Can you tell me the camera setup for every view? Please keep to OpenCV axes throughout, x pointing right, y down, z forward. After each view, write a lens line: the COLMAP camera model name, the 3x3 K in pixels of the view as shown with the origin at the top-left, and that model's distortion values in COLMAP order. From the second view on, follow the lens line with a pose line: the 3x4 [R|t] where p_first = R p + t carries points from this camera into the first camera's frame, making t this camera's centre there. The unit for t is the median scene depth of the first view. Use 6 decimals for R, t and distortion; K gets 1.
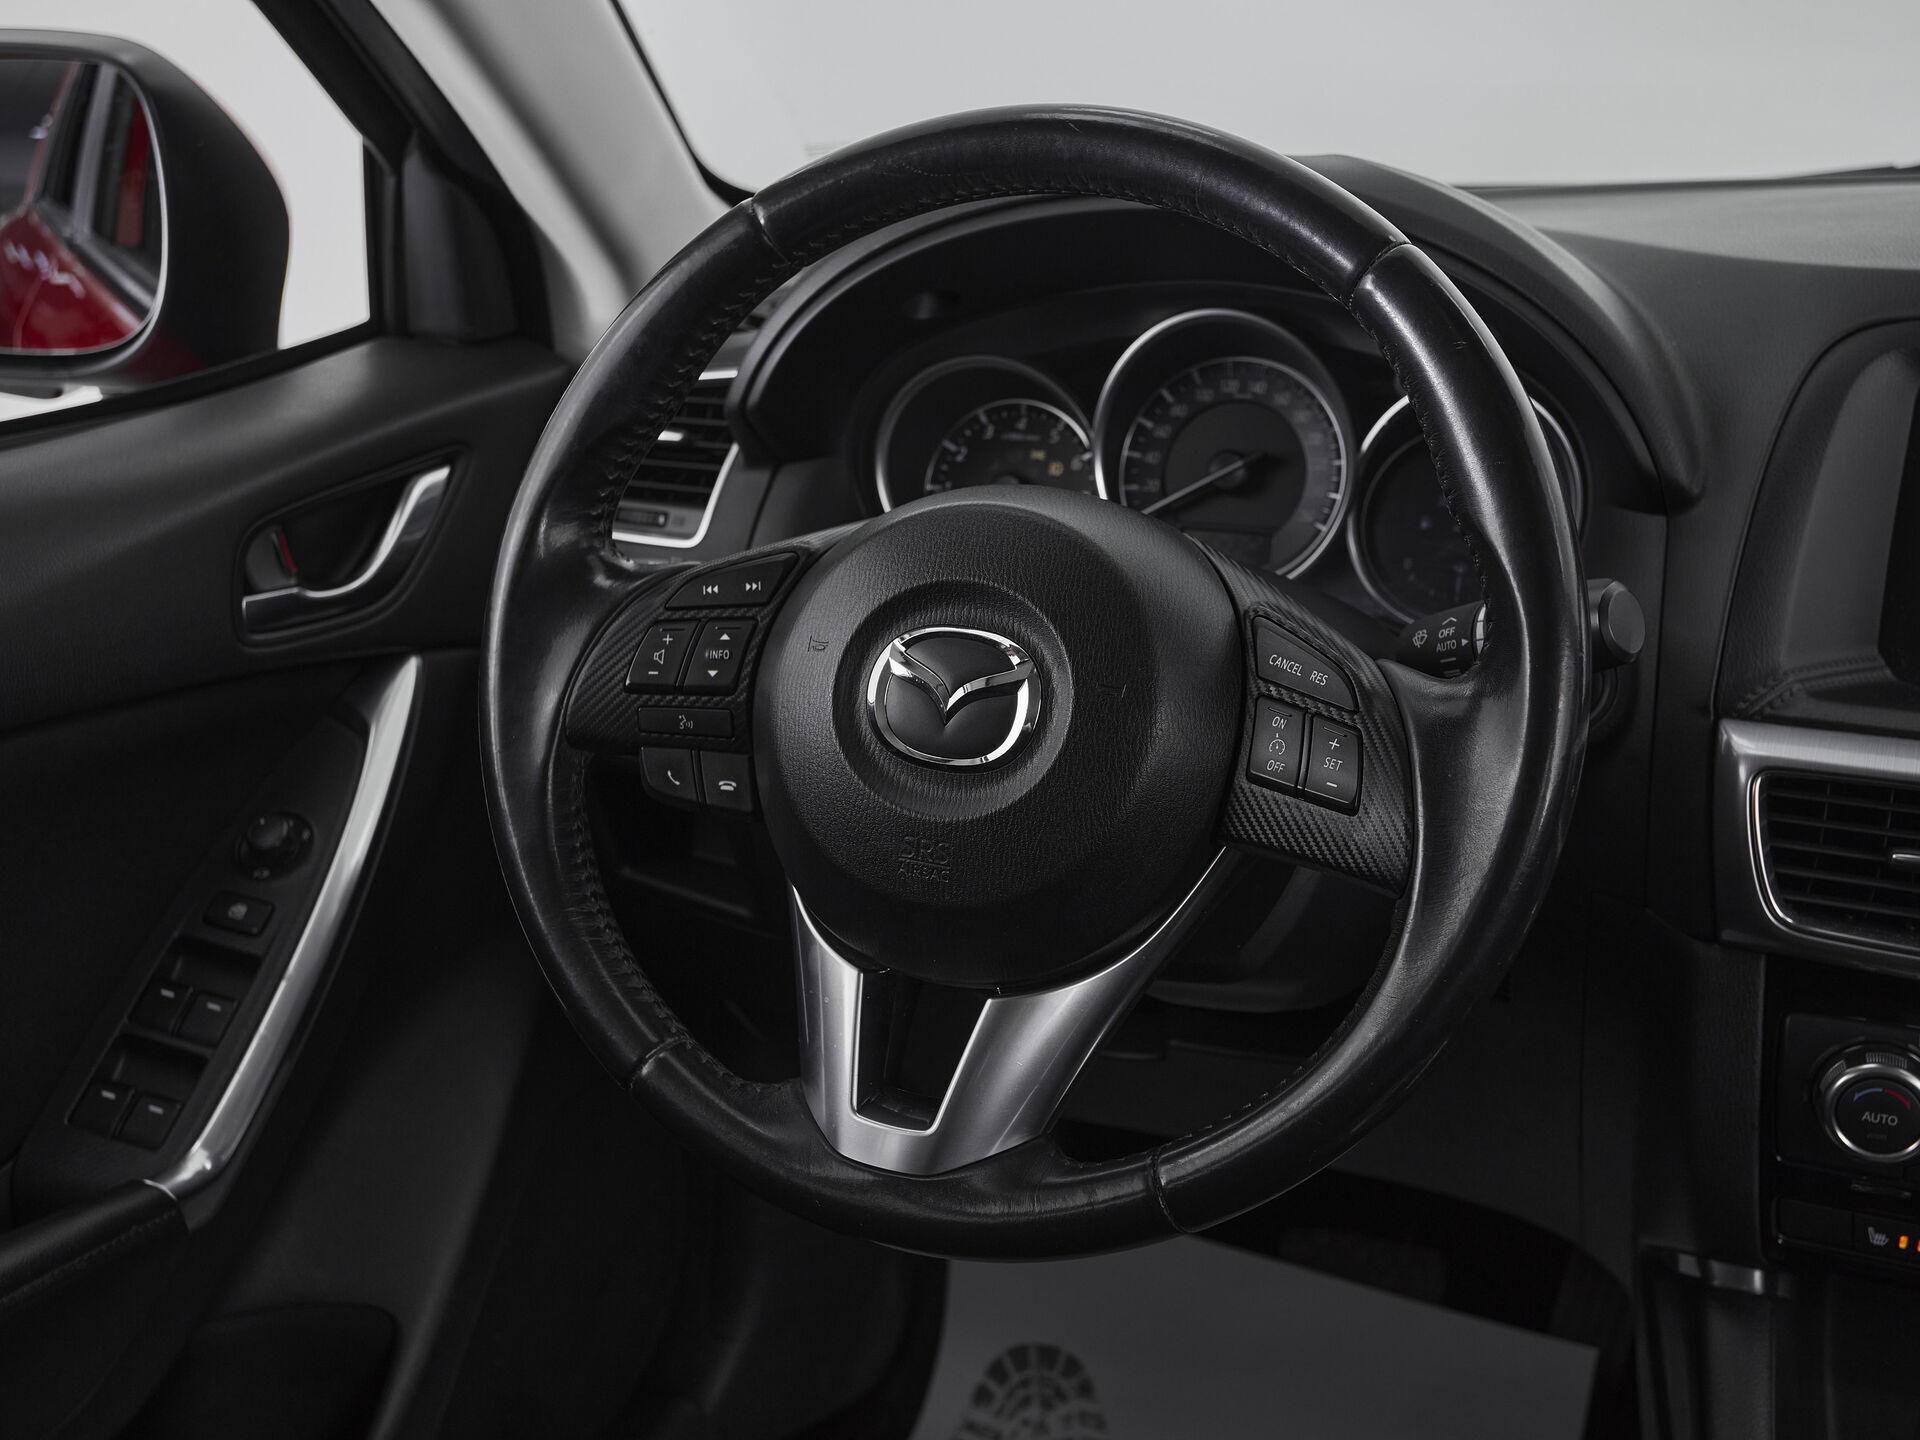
lens RADIAL K [[2067.4, 0, 946.8], [0, 2067.4, 718.4], [0, 0, 1]] dist [0.017572, 0.000000]
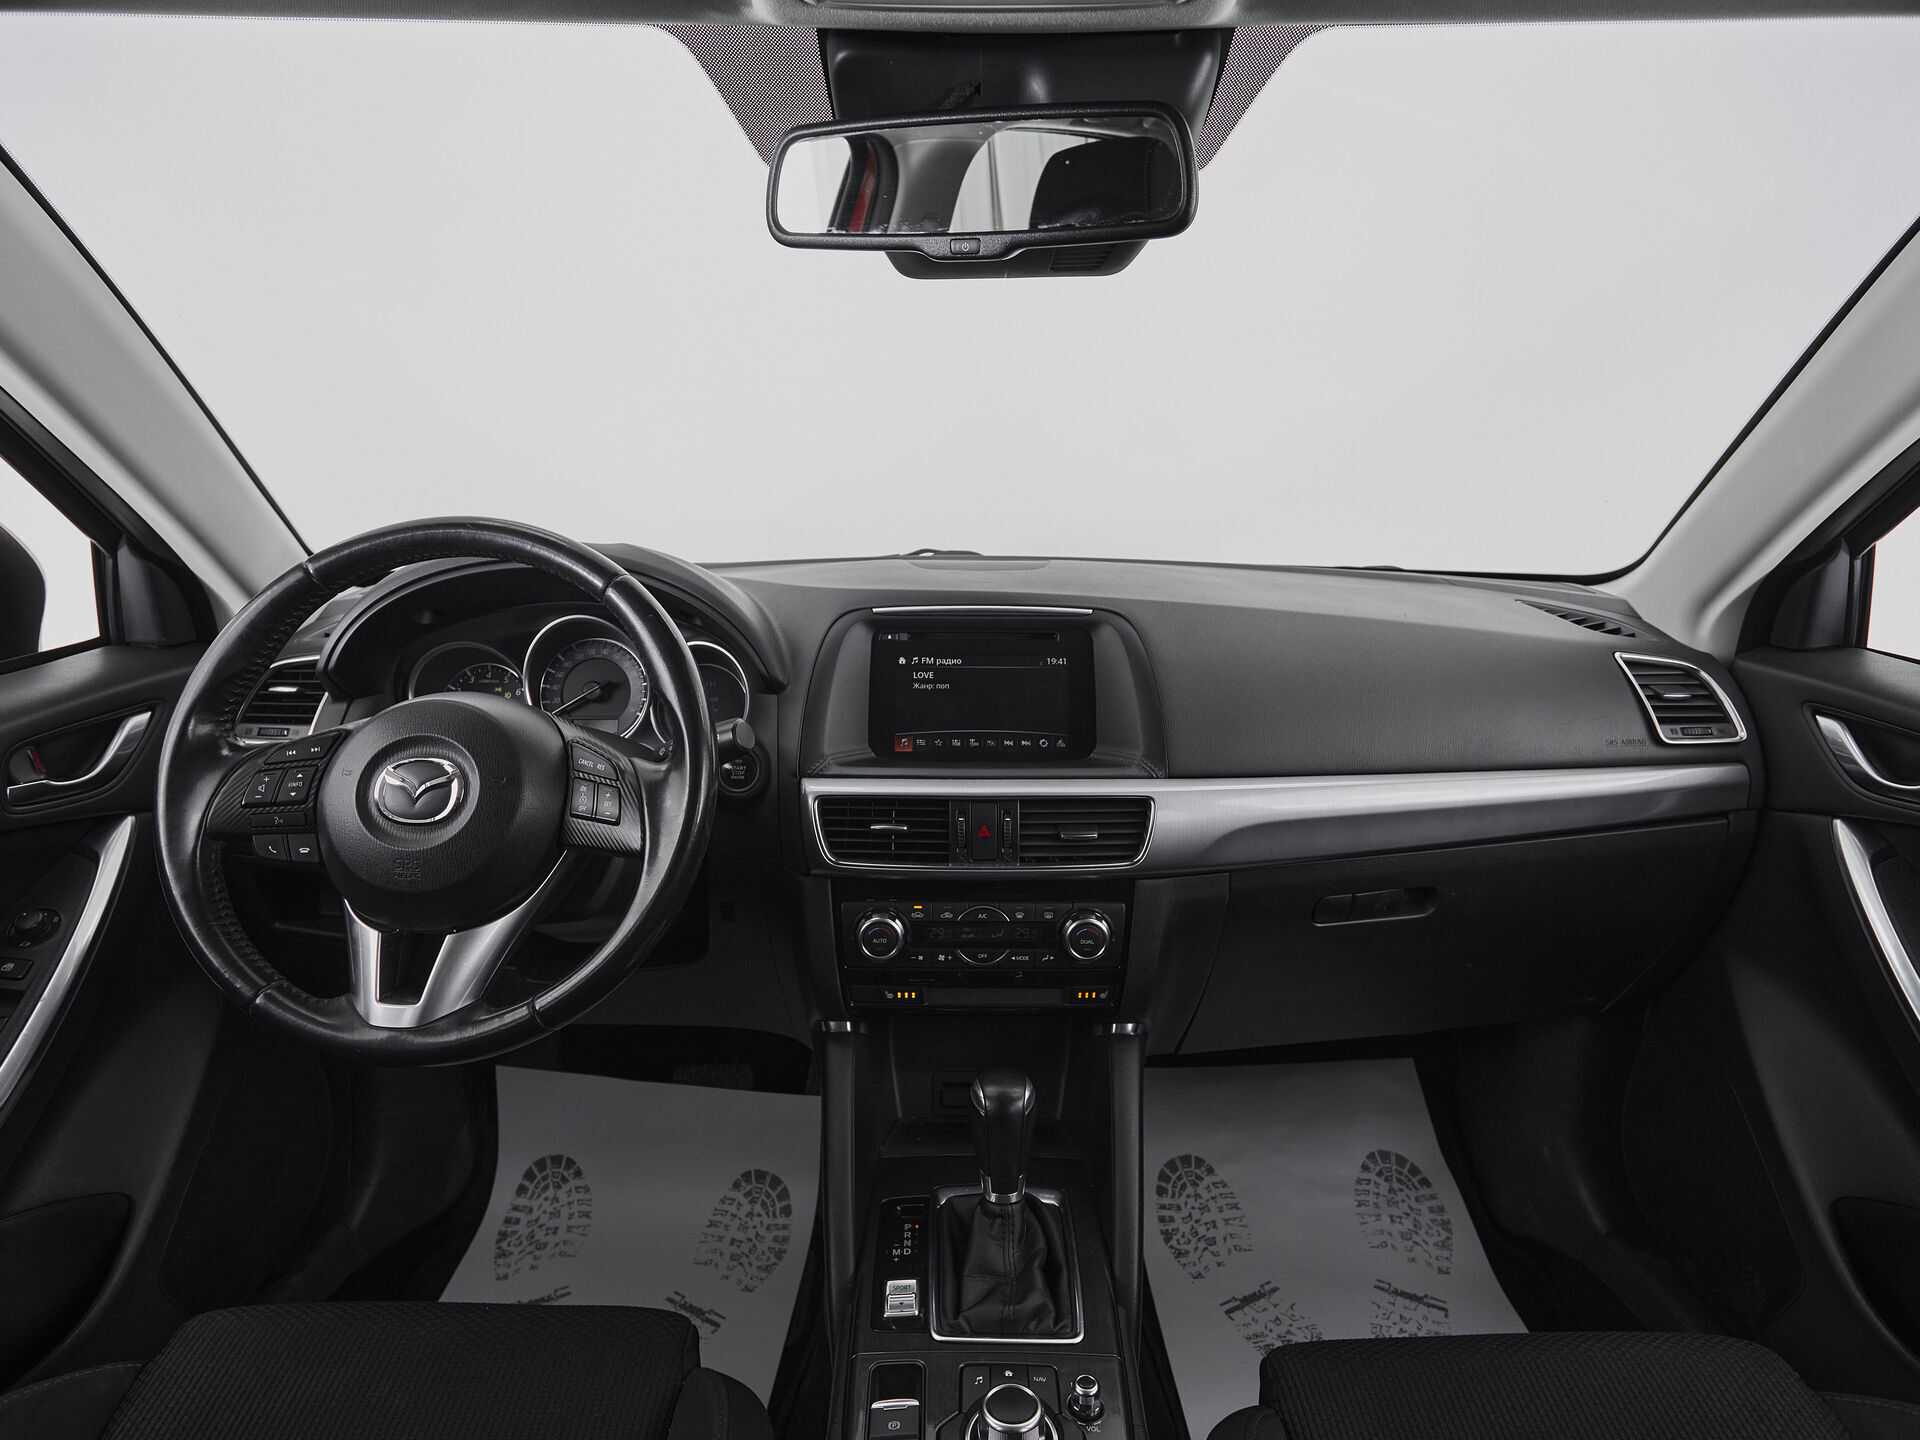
lens RADIAL K [[1049.2, 0, 953.2], [0, 1049.2, 719.5], [0, 0, 1]] dist [0.001163, -0.006251]
pose [[0.926873, -0.061271, 0.370341, 0.102842], [0.105181, 0.989459, -0.099541, 0.072314], [-0.360338, 0.131214, 0.923547, -0.159675]]
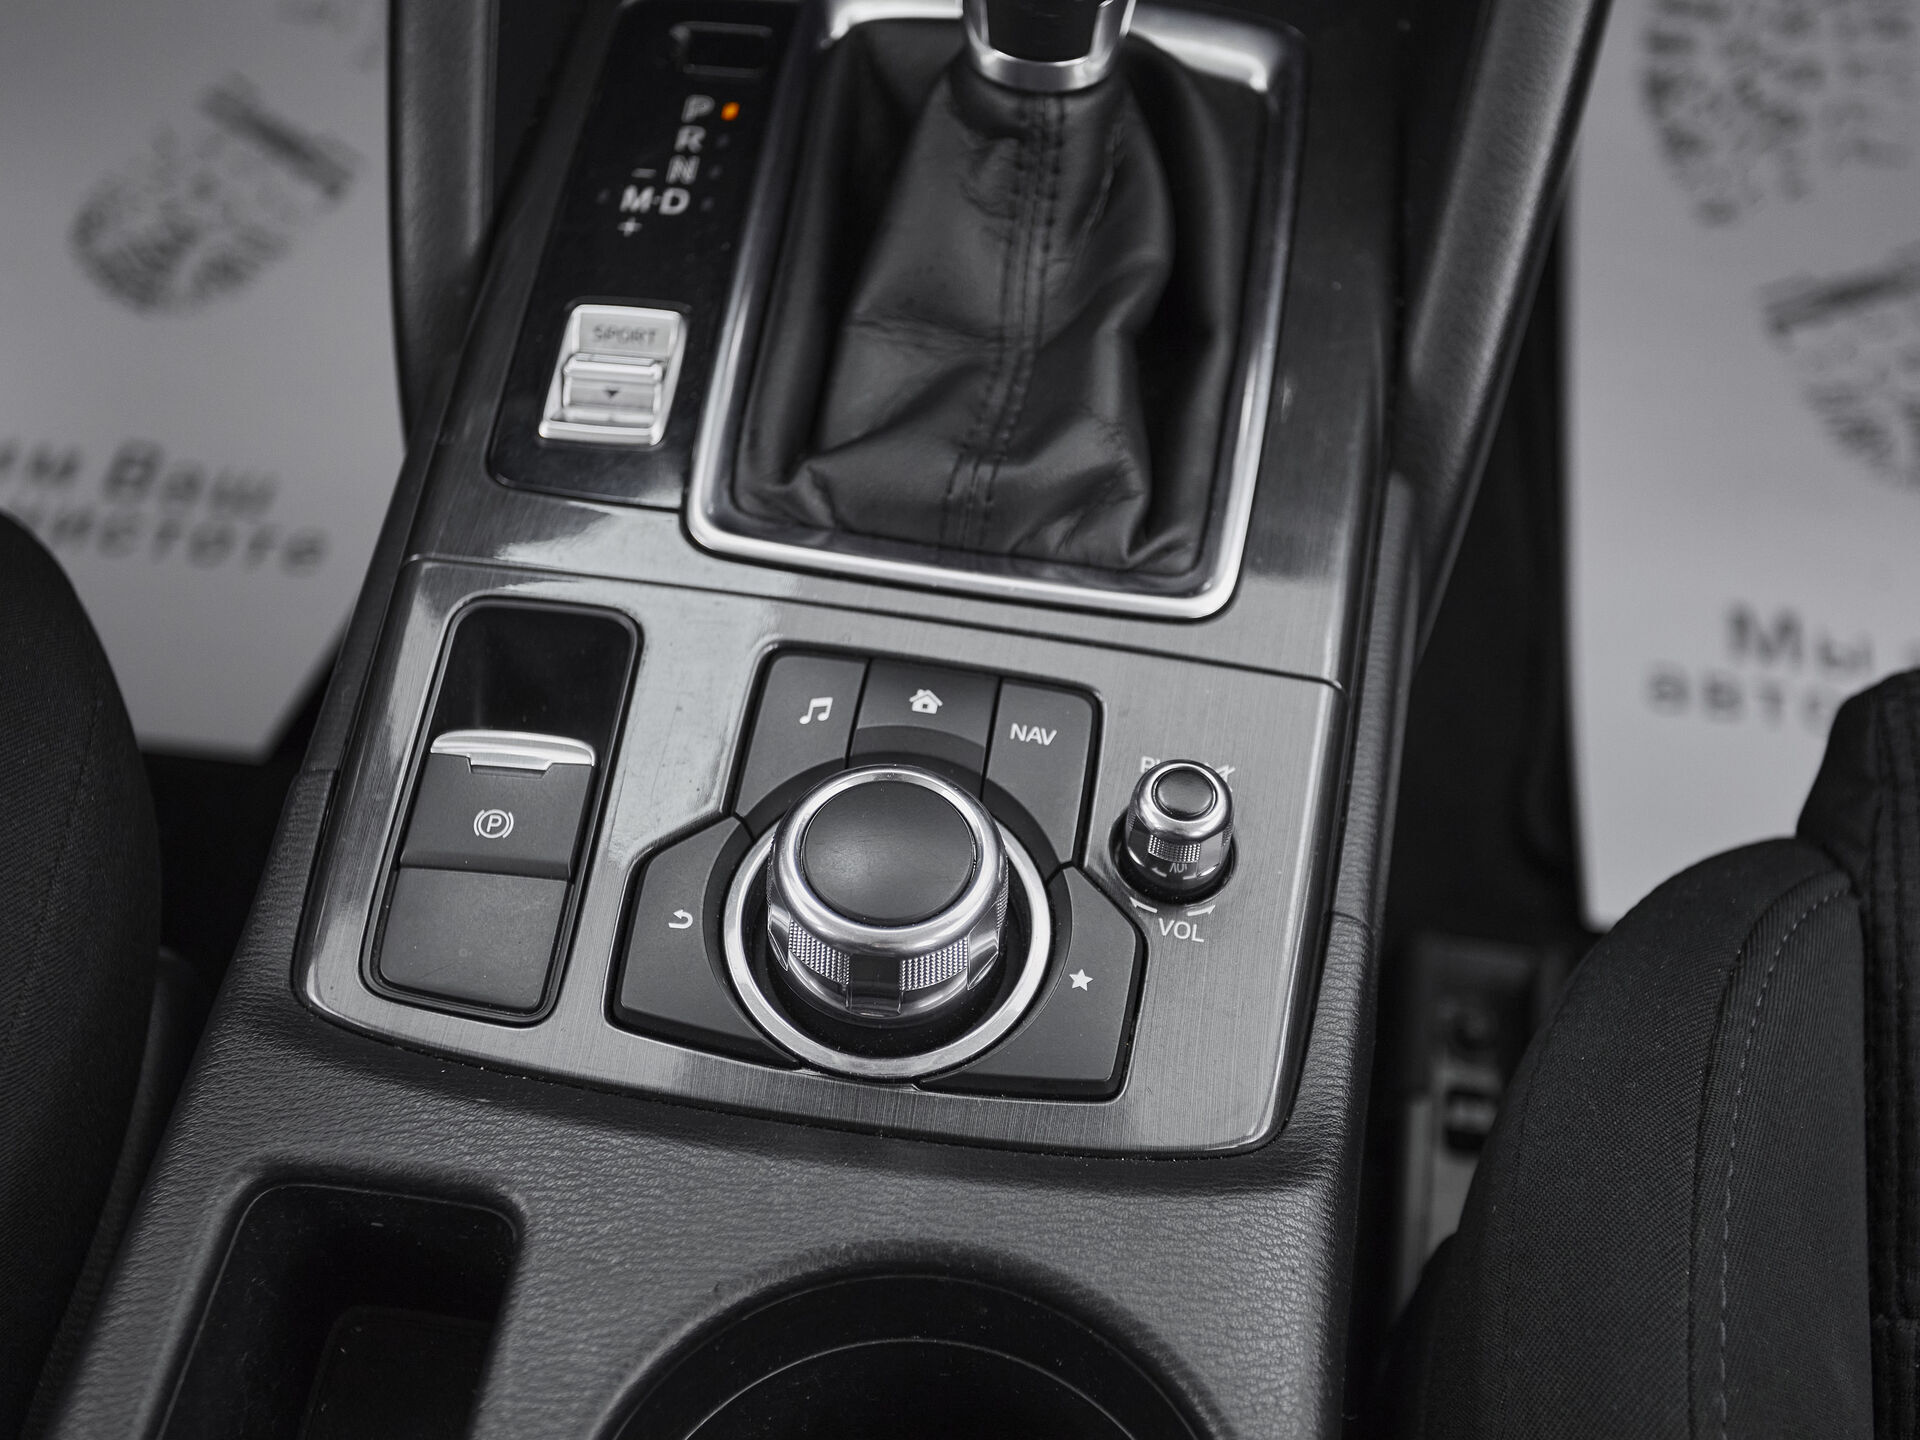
lens RADIAL K [[2440.8, 0, 962.3], [0, 2440.8, 722.2], [0, 0, 1]] dist [0.019281, 0.000000]
pose [[0.968990, -0.184900, 0.163923, 0.360812], [0.040115, 0.772295, 0.633996, 0.176895], [-0.243822, -0.607760, 0.755764, 0.285878]]
